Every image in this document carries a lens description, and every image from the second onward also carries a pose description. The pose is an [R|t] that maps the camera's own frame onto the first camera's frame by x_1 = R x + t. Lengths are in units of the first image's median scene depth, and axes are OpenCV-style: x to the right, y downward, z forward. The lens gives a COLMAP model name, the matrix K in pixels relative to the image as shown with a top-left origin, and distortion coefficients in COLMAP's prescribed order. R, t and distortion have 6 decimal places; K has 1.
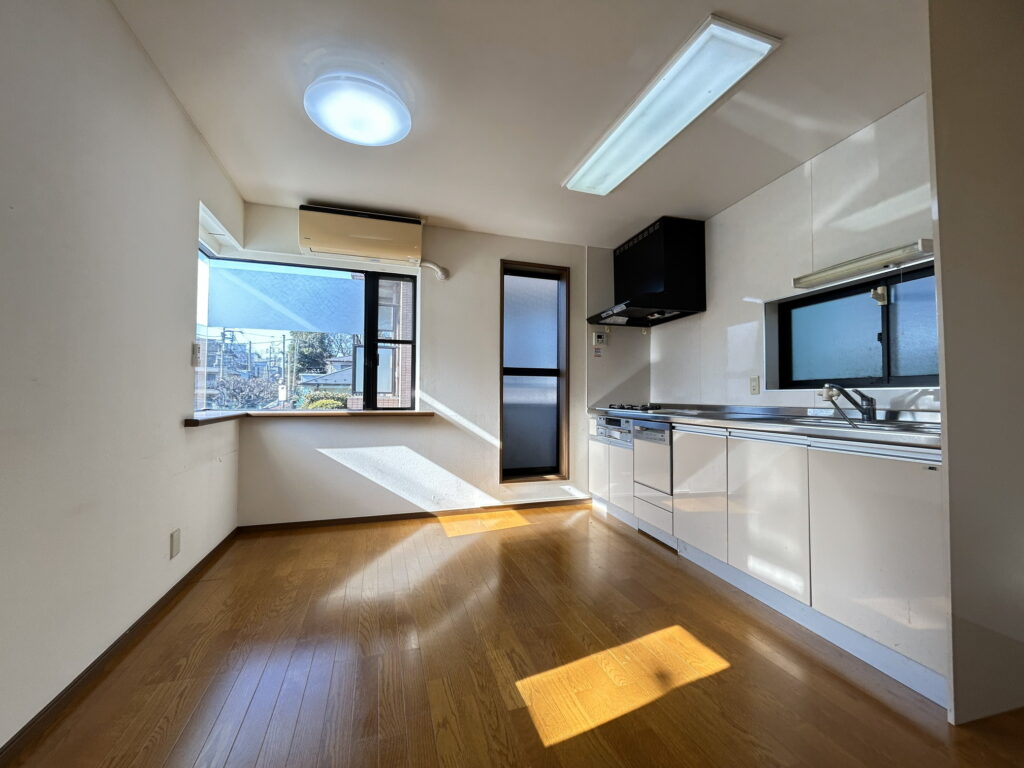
lens RADIAL K [[416.4, 0, 510.6], [0, 416.4, 383.1], [0, 0, 1]] dist [-0.001831, 0.000503]
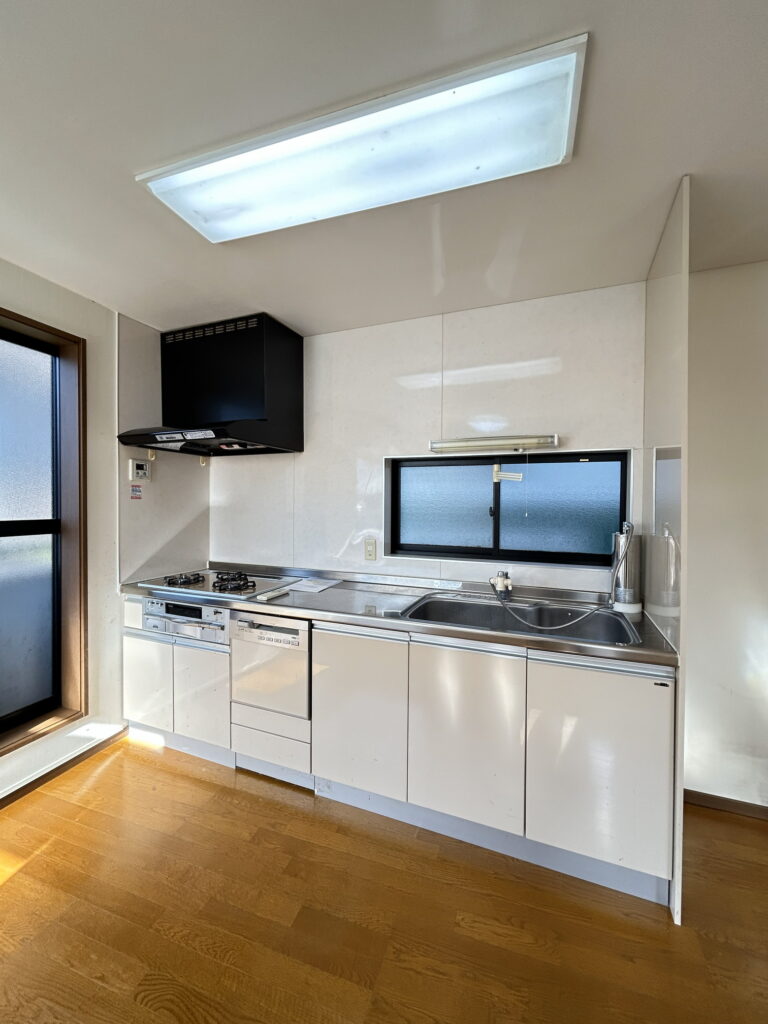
lens RADIAL K [[416.4, 0, 386.2], [0, 416.4, 509.2], [0, 0, 1]] dist [-0.001831, 0.000503]
pose [[0.591803, -0.014750, 0.805947, -0.074270], [-0.030676, 0.998696, 0.040803, -0.087965], [-0.805498, -0.048871, 0.590579, 0.342995]]
